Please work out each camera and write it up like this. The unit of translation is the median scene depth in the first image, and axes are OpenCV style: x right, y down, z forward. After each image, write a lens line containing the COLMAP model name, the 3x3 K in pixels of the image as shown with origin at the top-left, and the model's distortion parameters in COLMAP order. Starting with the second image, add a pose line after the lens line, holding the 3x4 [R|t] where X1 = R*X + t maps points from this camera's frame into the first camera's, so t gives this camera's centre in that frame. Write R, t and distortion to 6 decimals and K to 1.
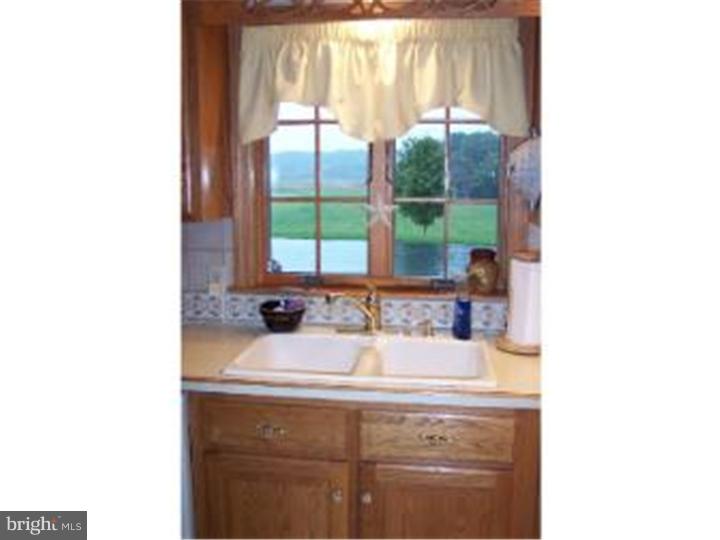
lens RADIAL K [[617.5, 0, 360.0], [0, 617.5, 270.0], [0, 0, 1]] dist [-0.004556, -0.001446]
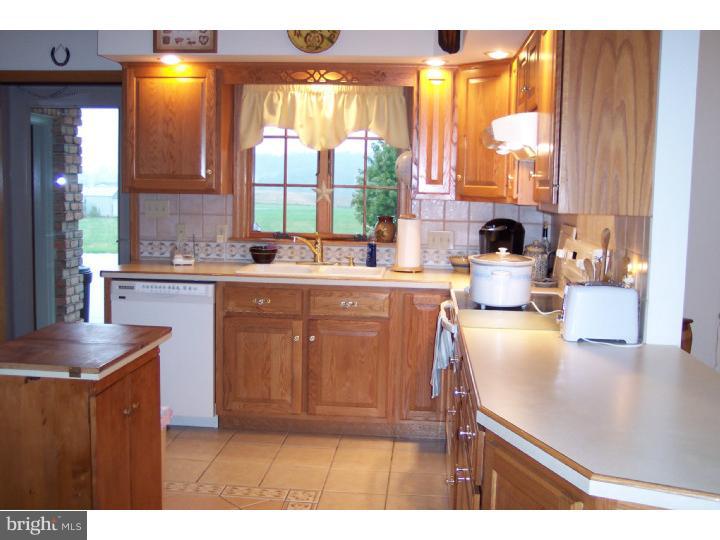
lens RADIAL K [[822.8, 0, 360.0], [0, 822.8, 270.0], [0, 0, 1]] dist [-0.017224, -0.027328]
pose [[0.998668, 0.013429, 0.049815, 0.023093], [-0.010675, 0.998421, -0.055144, 0.242898], [-0.050477, 0.054539, 0.997235, -1.233007]]
